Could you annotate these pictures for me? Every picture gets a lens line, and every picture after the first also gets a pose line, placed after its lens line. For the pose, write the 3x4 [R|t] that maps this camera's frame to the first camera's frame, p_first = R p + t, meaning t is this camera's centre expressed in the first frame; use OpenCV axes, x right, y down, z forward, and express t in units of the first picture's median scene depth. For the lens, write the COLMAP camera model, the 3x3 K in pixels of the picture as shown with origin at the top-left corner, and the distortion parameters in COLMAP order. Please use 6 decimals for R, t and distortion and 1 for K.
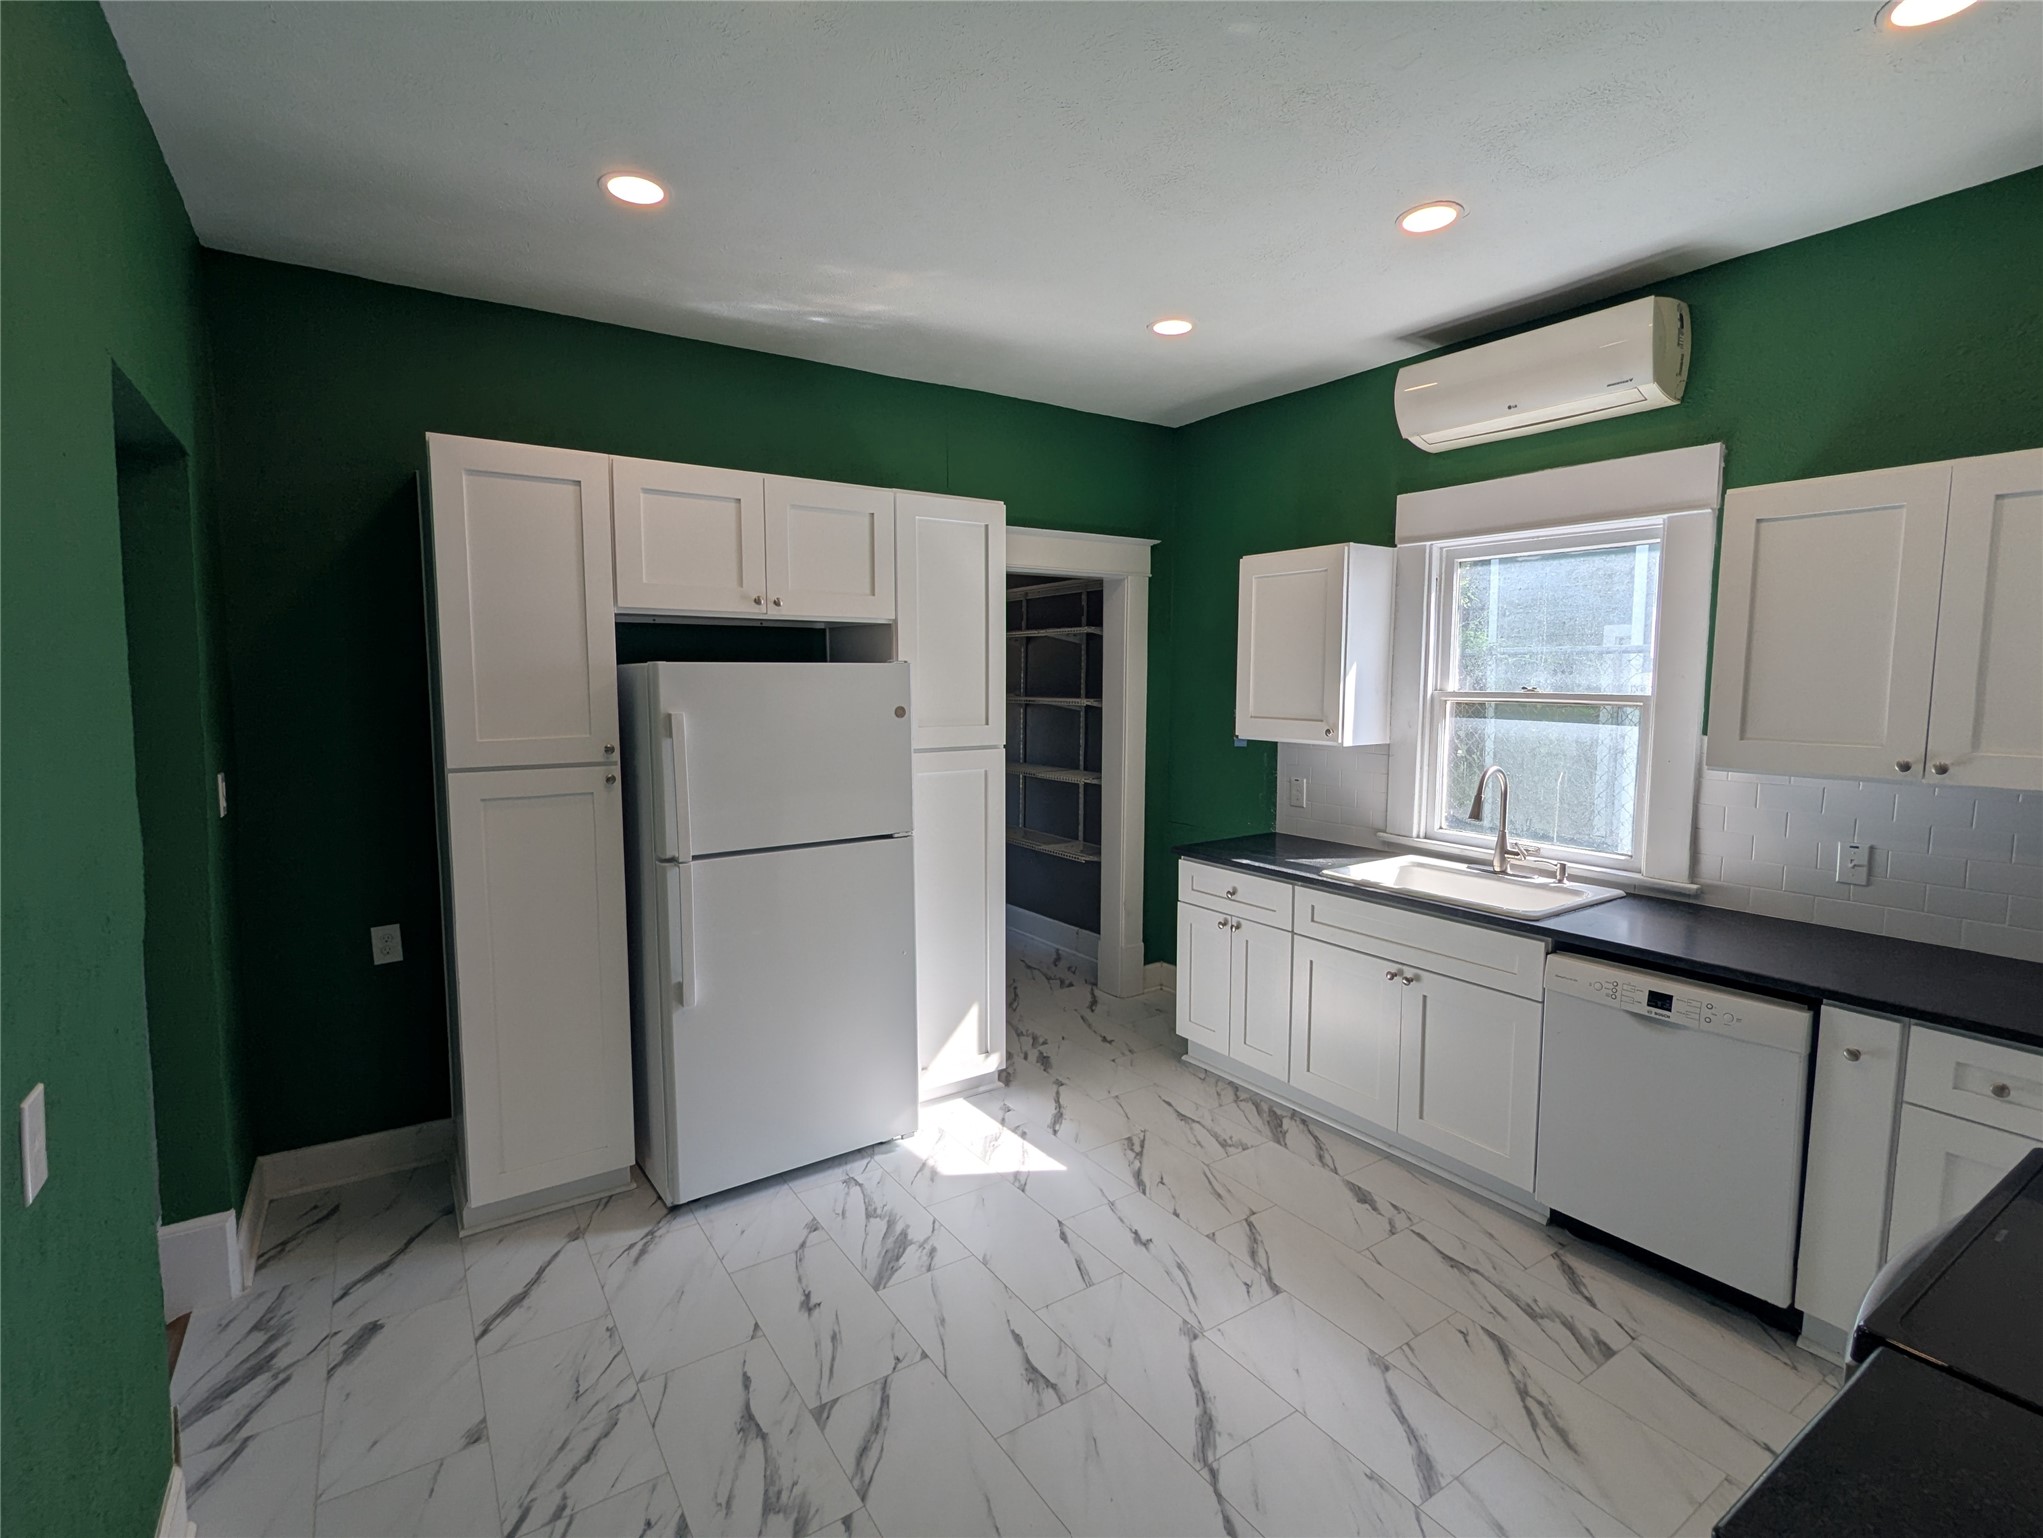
lens RADIAL K [[967.7, 0, 1018.0], [0, 967.7, 763.1], [0, 0, 1]] dist [-0.004000, 0.000213]
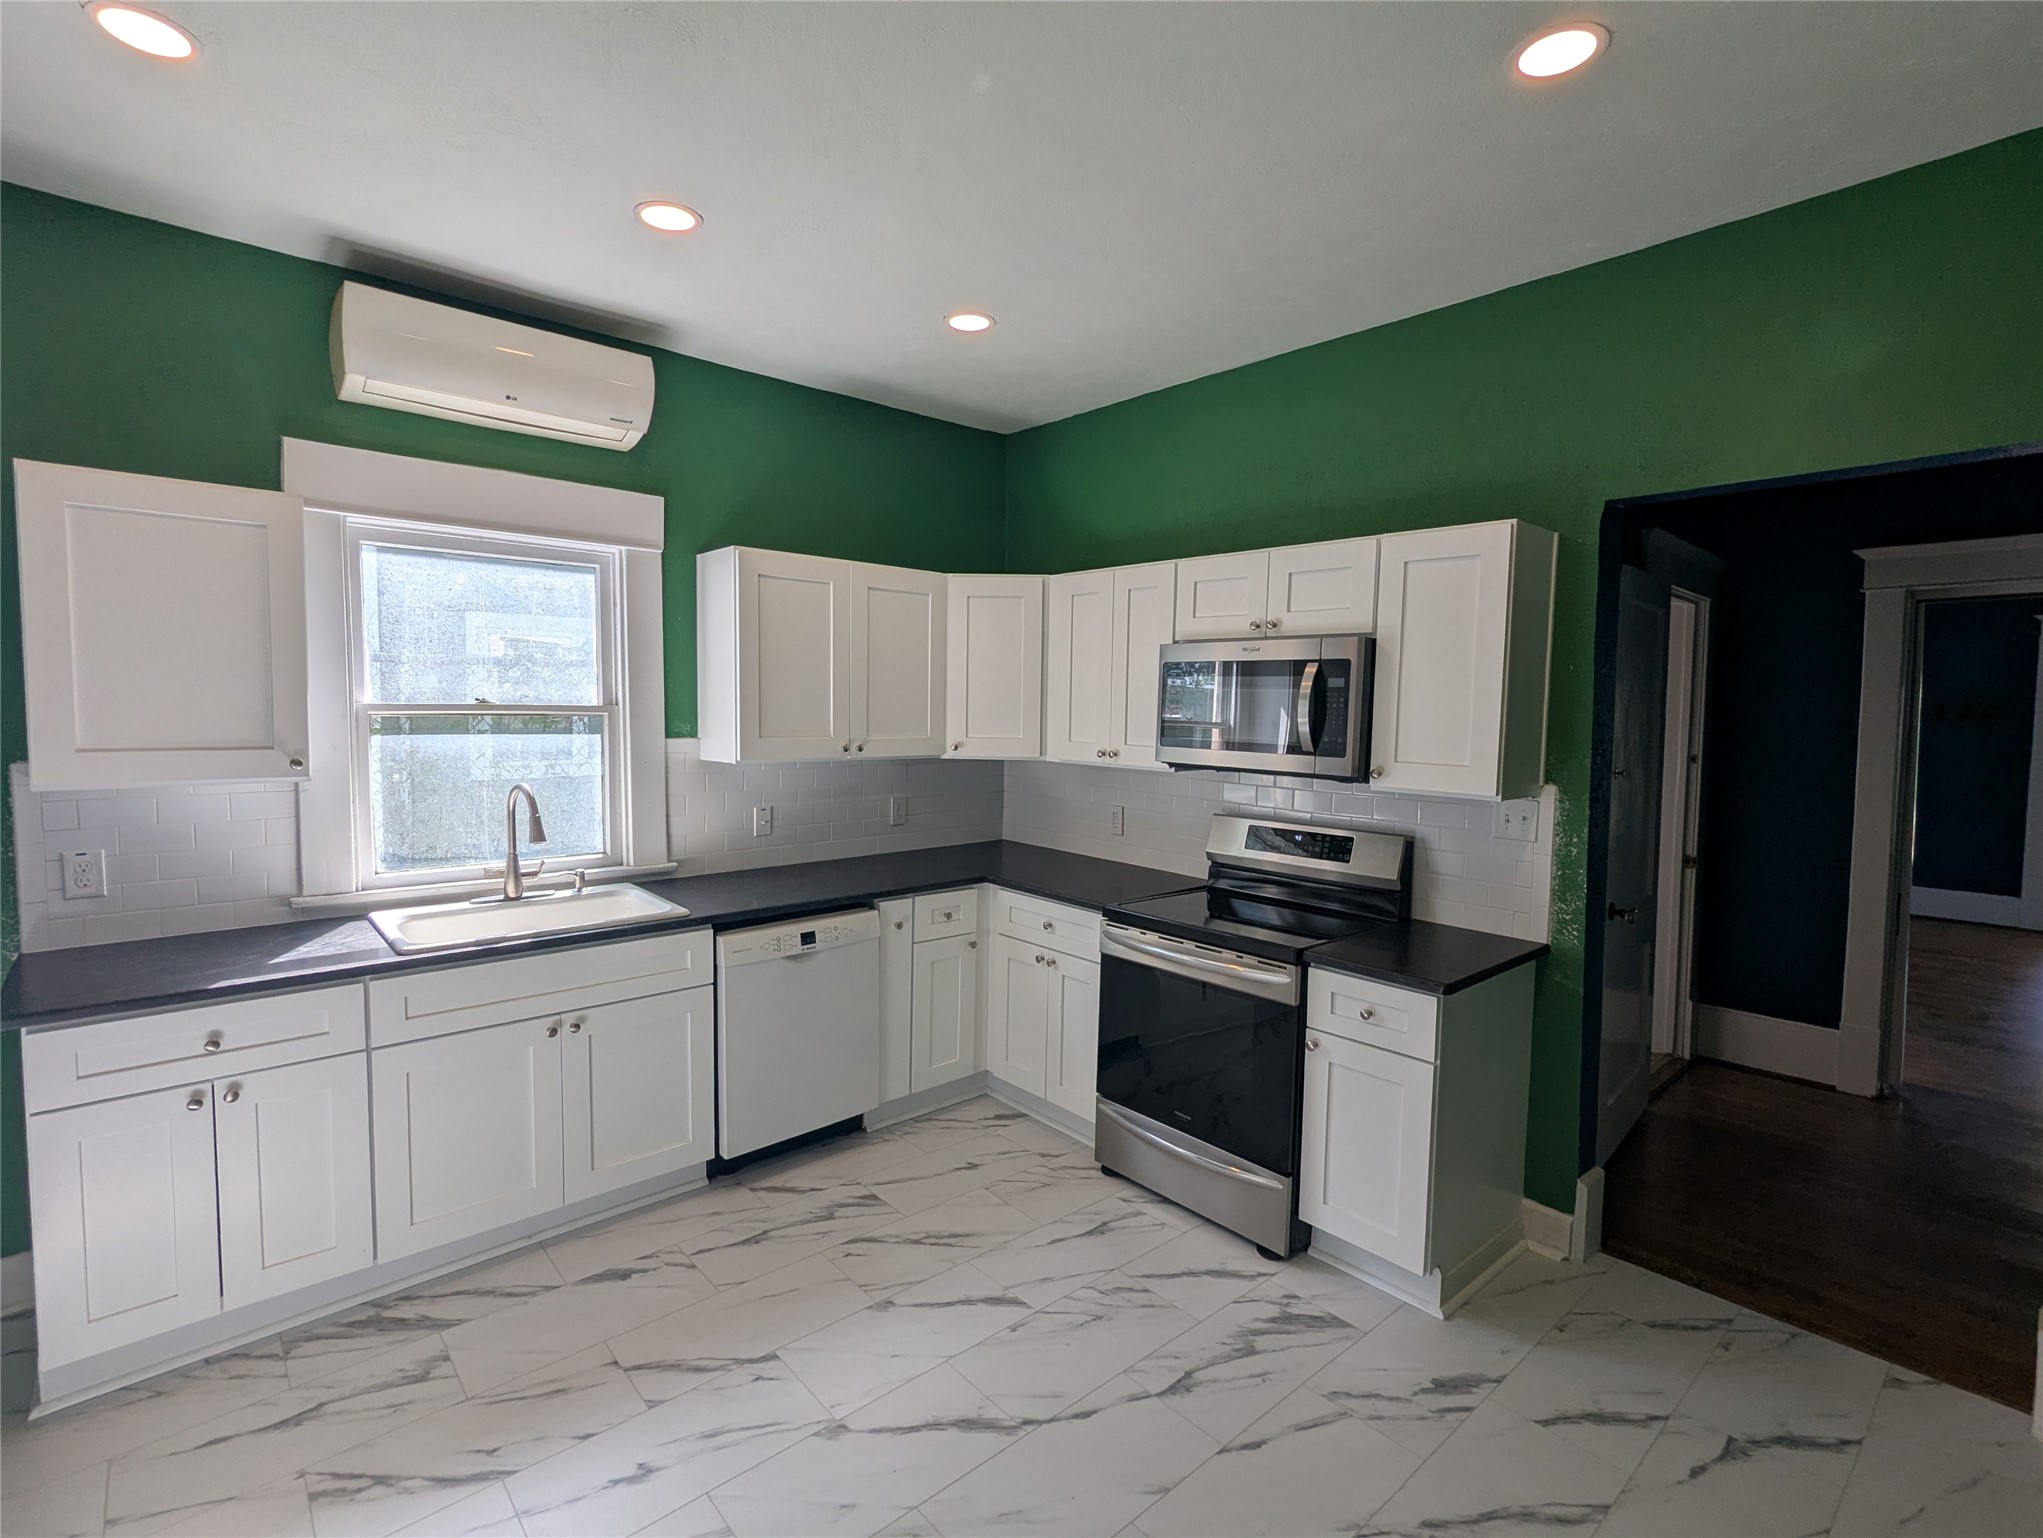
lens RADIAL K [[967.7, 0, 1025.9], [0, 967.7, 764.4], [0, 0, 1]] dist [-0.004000, 0.000213]
pose [[-0.145967, -0.070015, 0.986809, -0.662990], [0.075536, 0.993792, 0.081683, -0.073861], [-0.986402, 0.086463, -0.139772, 0.880626]]
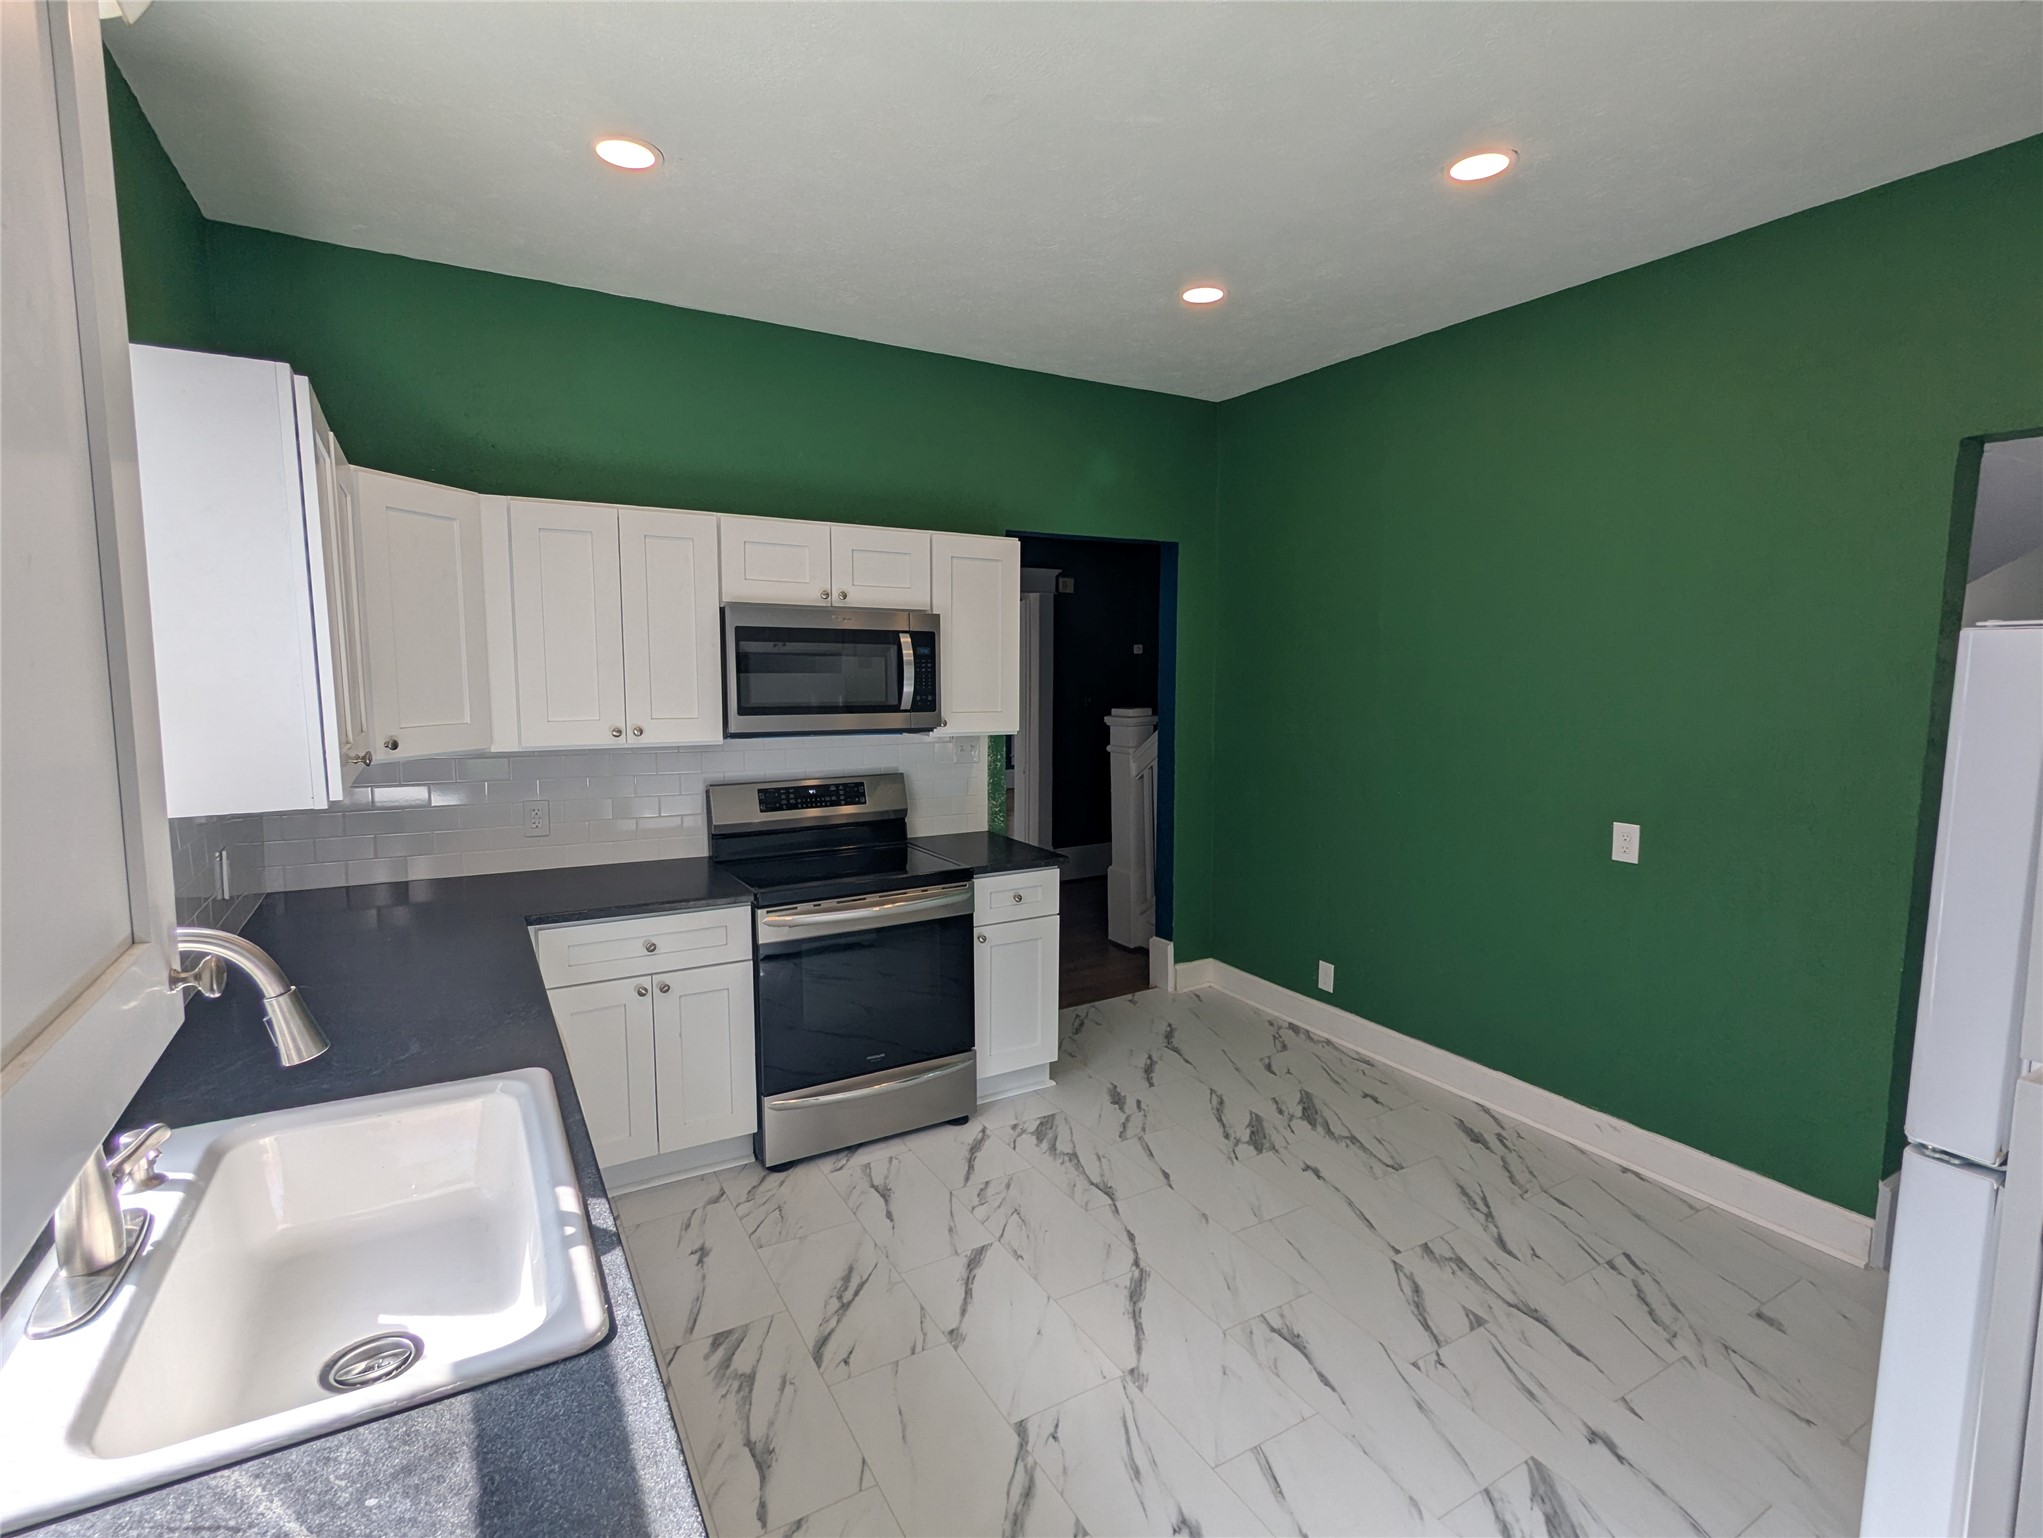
lens RADIAL K [[967.7, 0, 1016.7], [0, 967.7, 766.8], [0, 0, 1]] dist [-0.004000, 0.000213]
pose [[-0.998417, -0.009657, 0.055404, 0.242440], [0.001432, 0.980462, 0.196705, -0.160064], [-0.056221, 0.196473, -0.978896, 1.759846]]
